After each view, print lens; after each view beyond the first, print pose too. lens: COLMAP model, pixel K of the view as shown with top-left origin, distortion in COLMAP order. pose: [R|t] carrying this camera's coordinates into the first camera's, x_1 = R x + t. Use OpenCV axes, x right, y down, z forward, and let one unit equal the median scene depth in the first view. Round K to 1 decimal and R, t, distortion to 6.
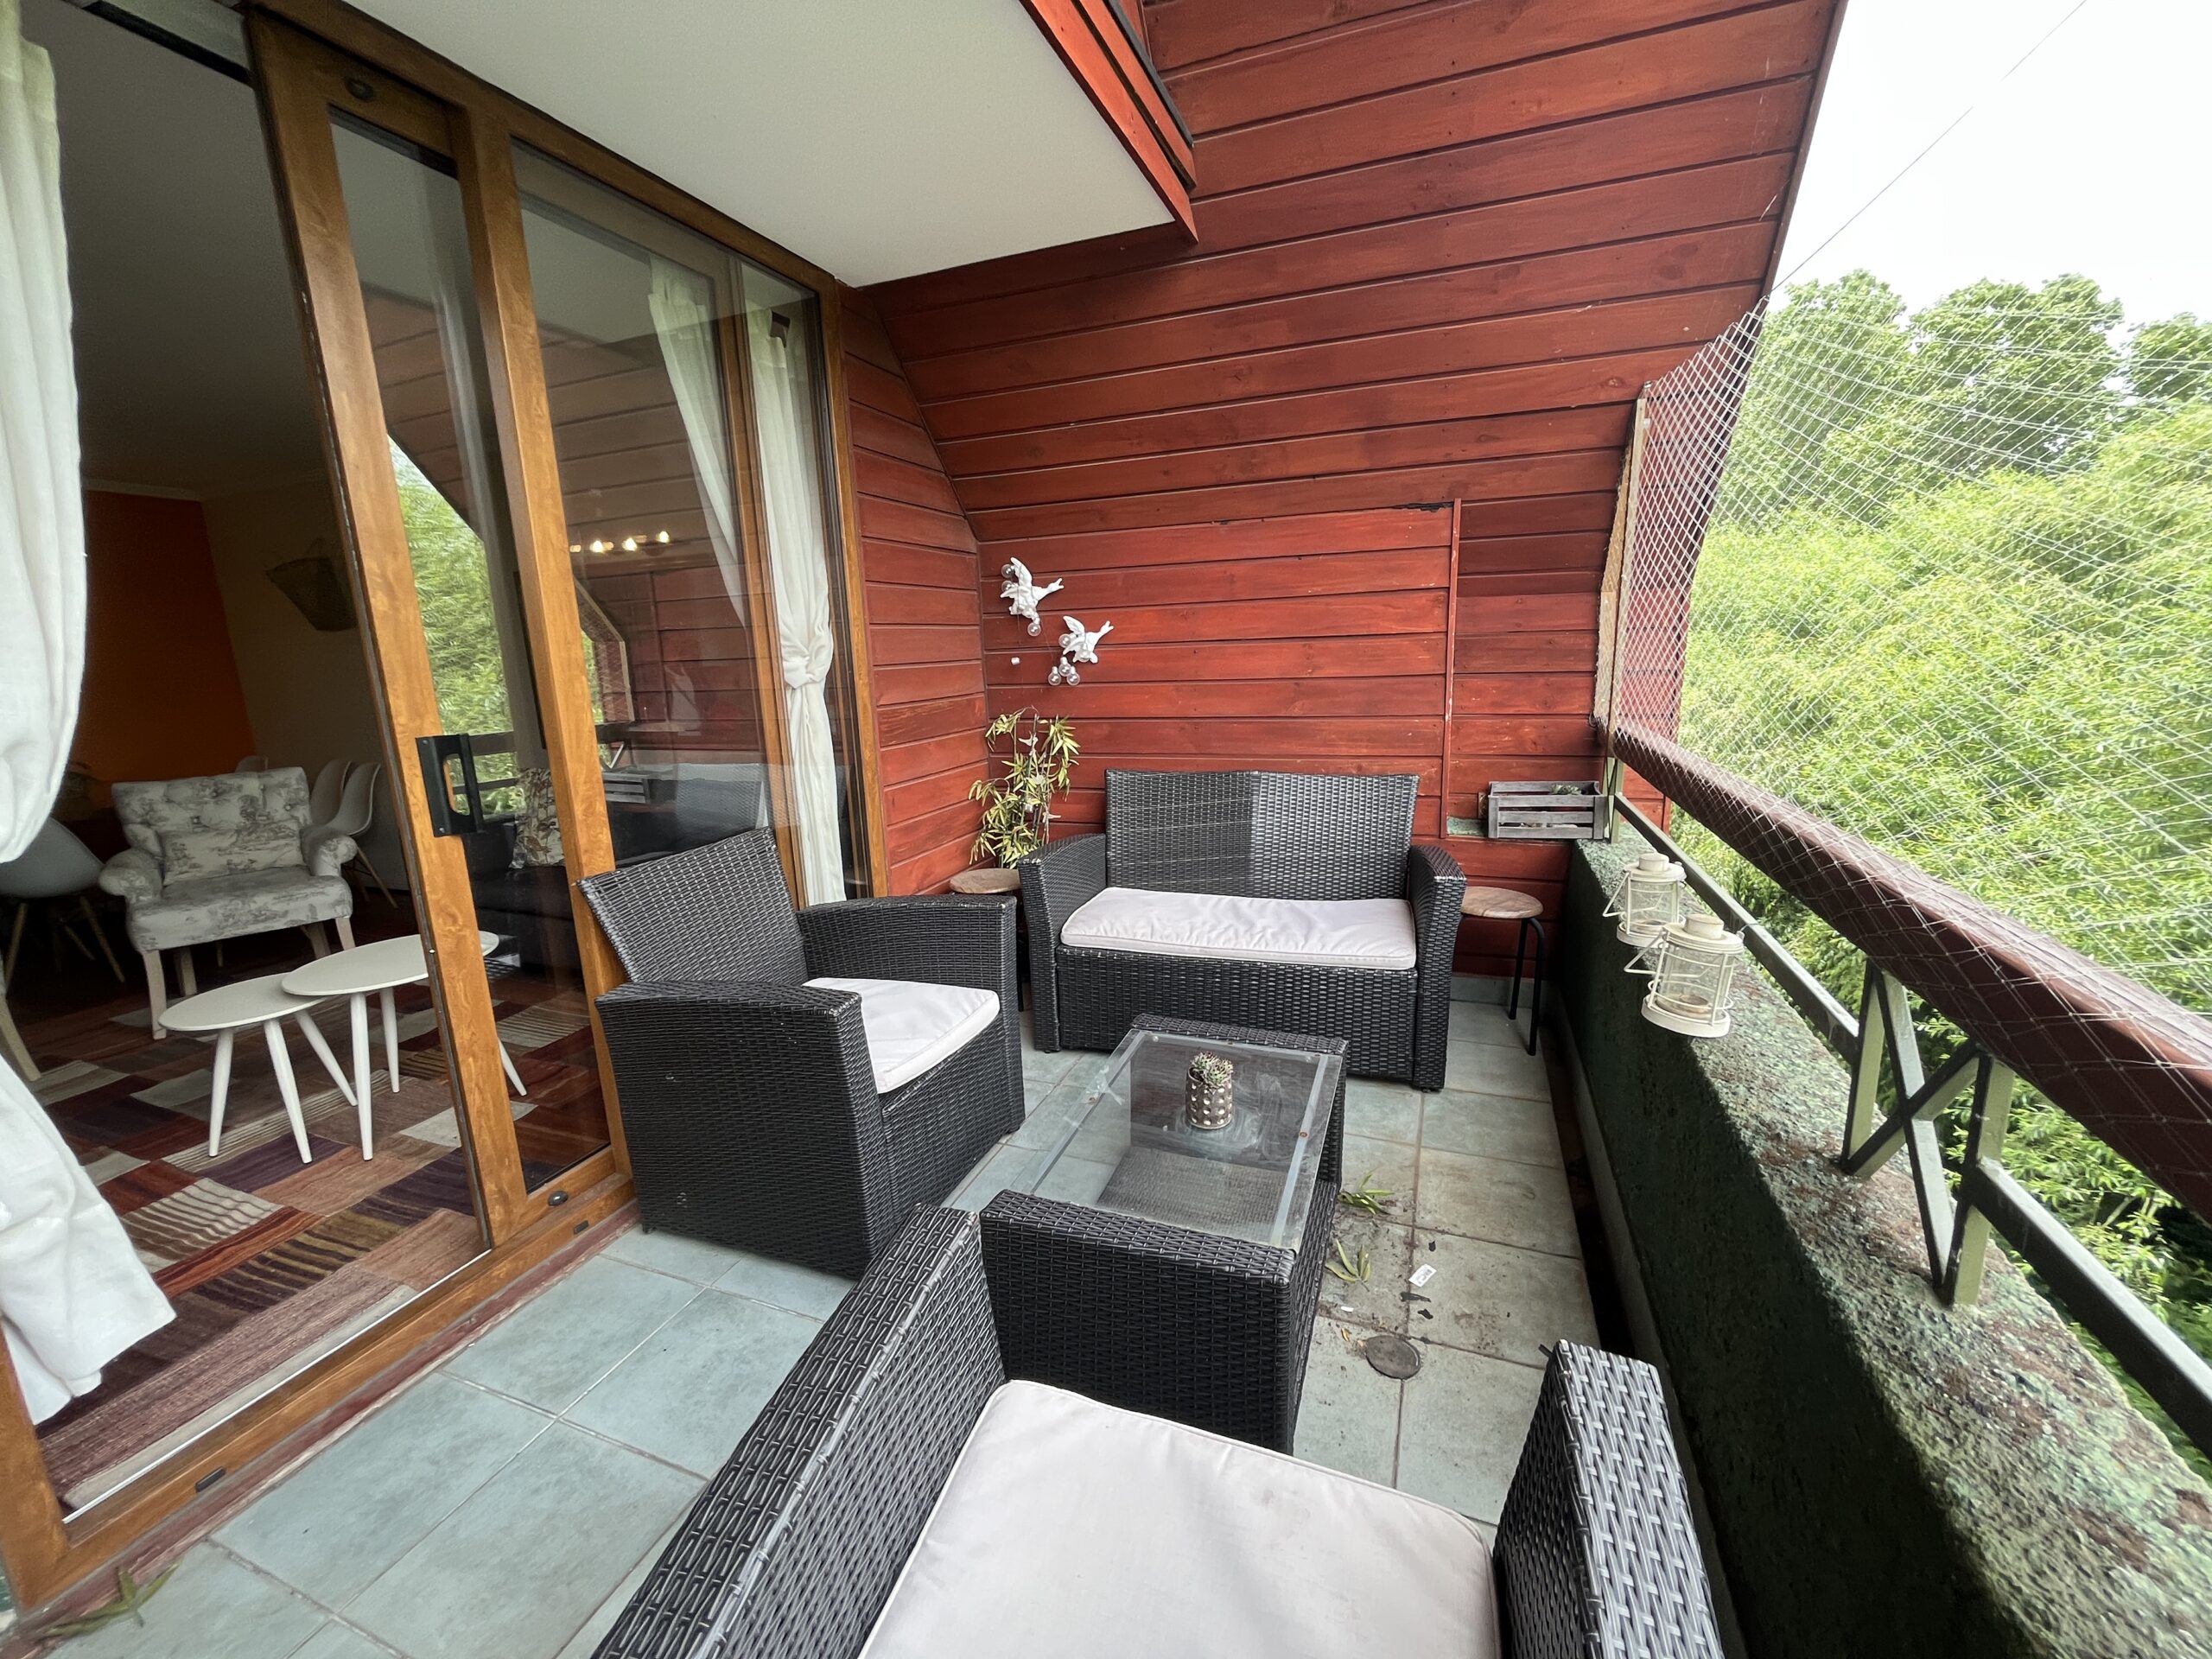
lens RADIAL K [[896.8, 0, 1104.1], [0, 896.8, 821.6], [0, 0, 1]] dist [-0.004248, 0.000264]
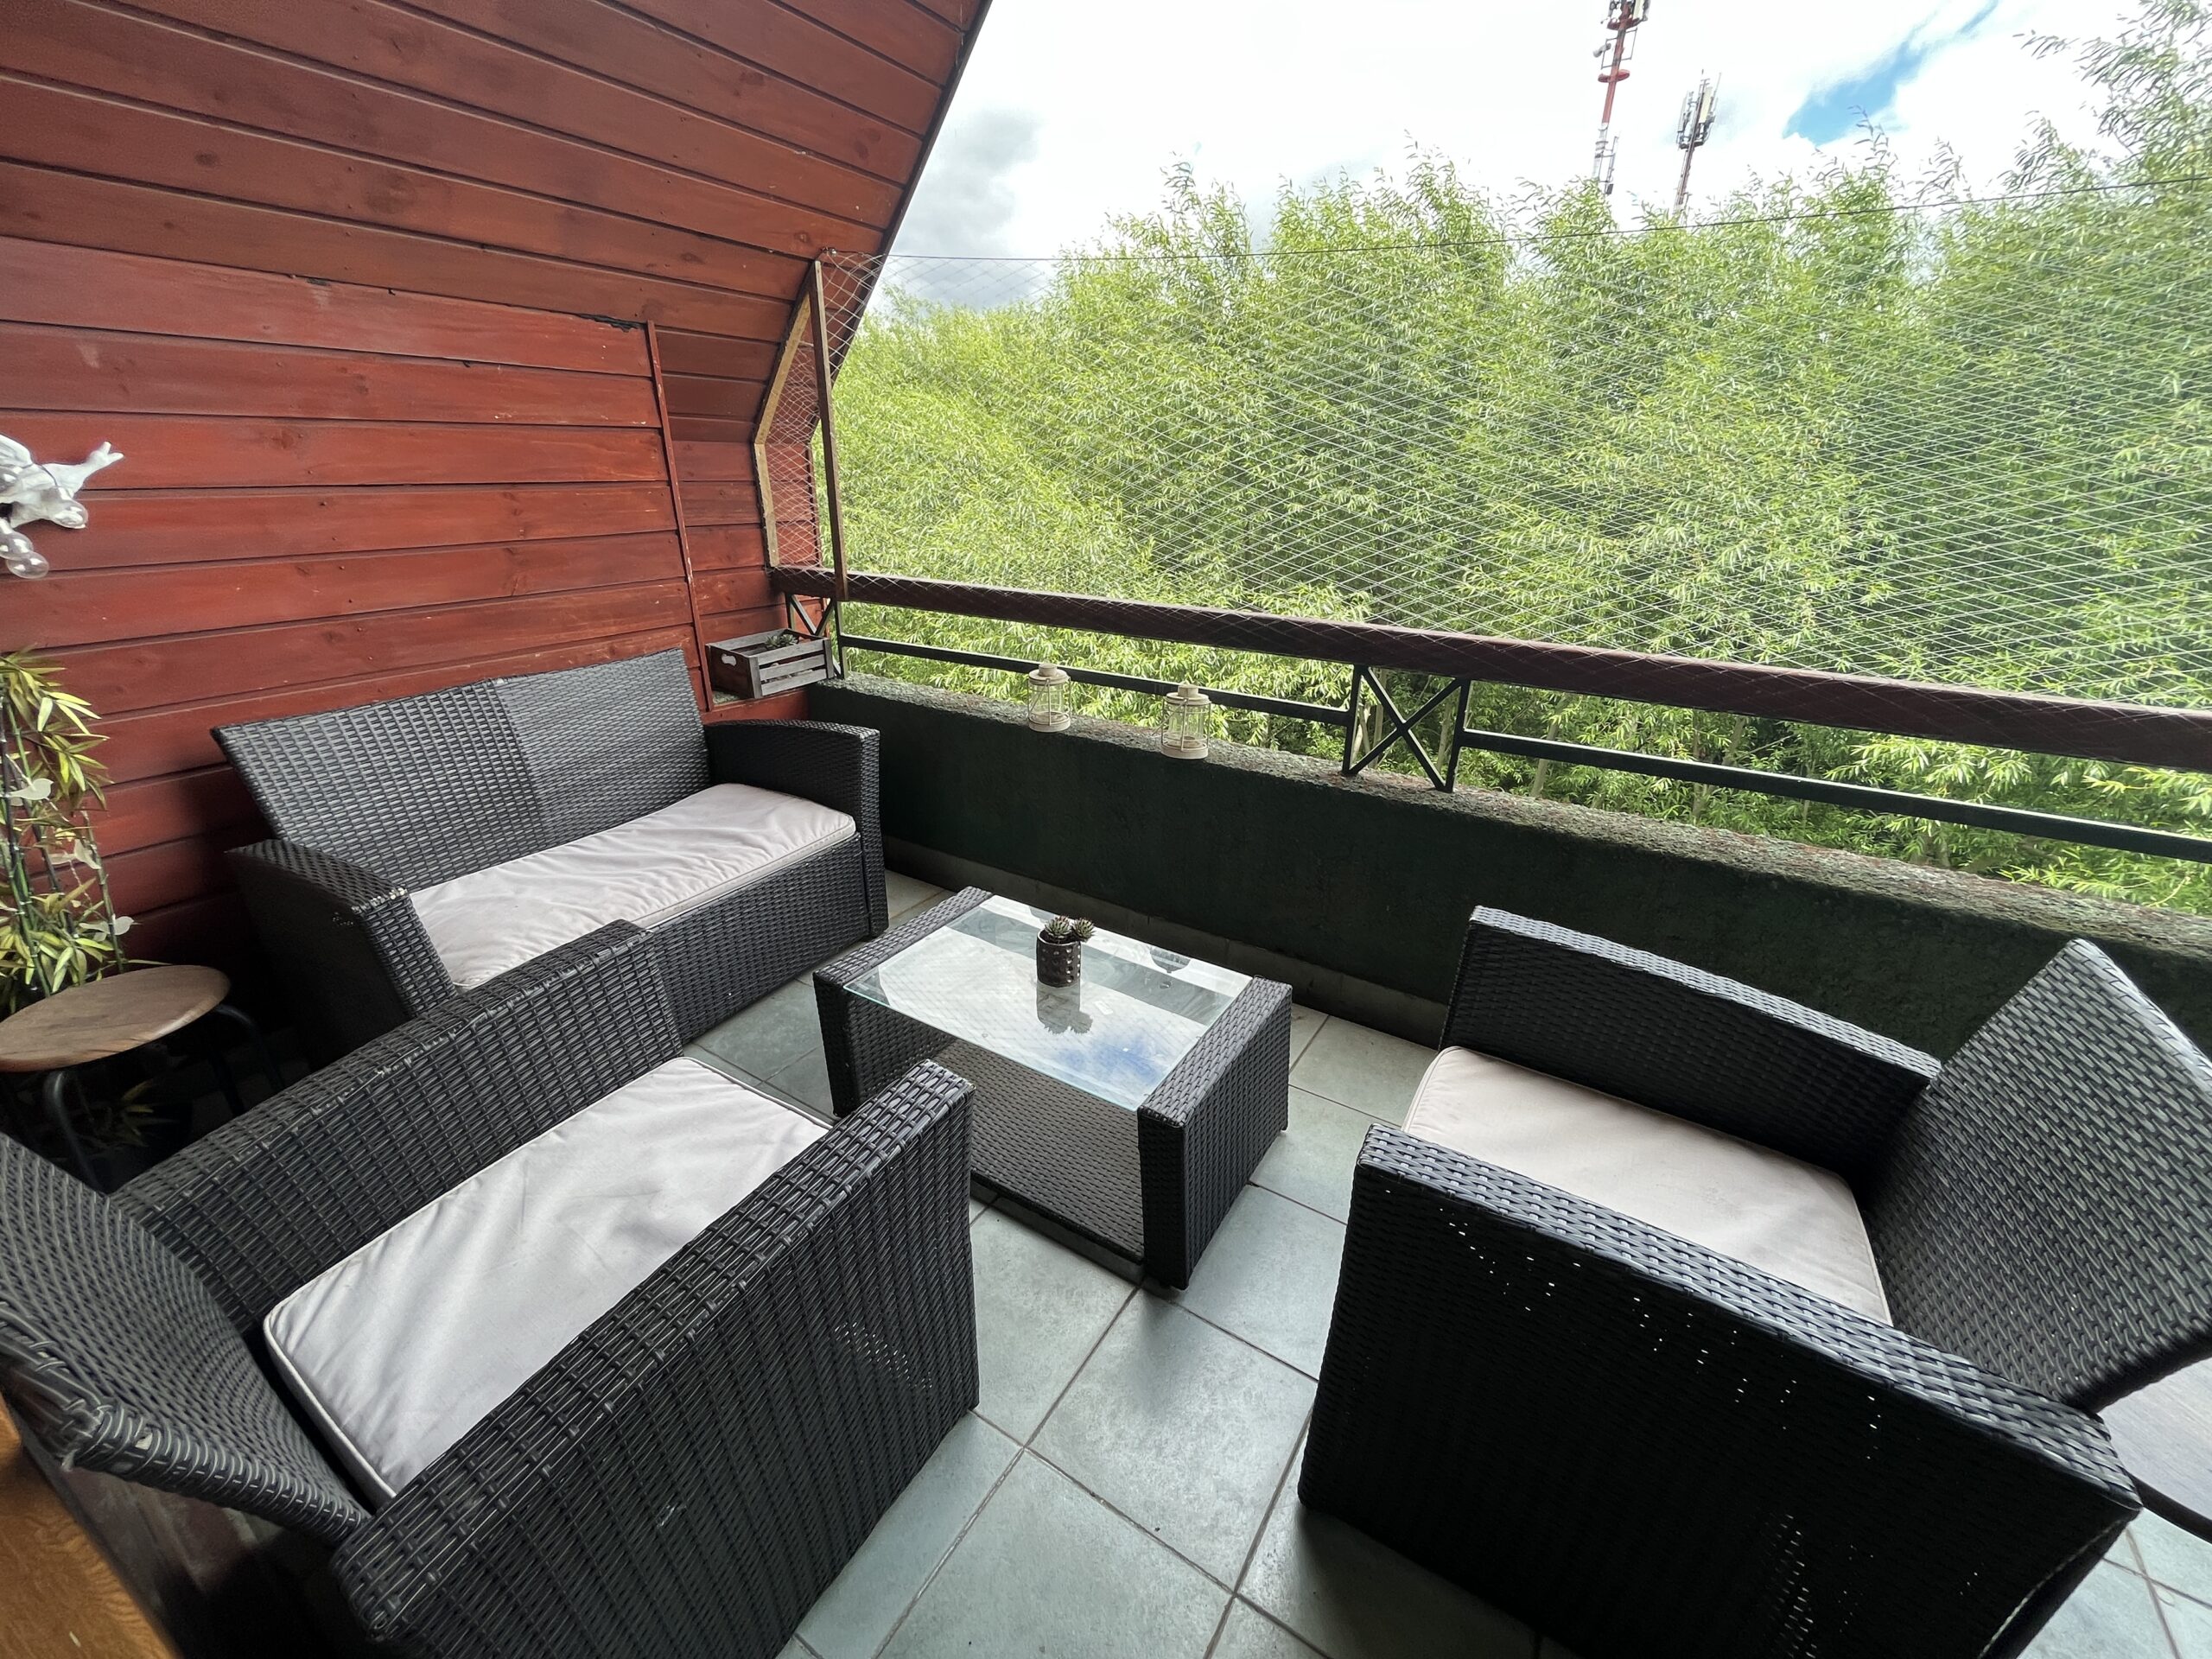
lens RADIAL K [[896.8, 0, 1104.1], [0, 896.8, 821.6], [0, 0, 1]] dist [-0.004248, 0.000264]
pose [[0.195011, -0.330587, 0.923408, -0.457677], [0.170187, 0.938608, 0.300087, -0.085781], [-0.965923, 0.098632, 0.239300, 0.395131]]
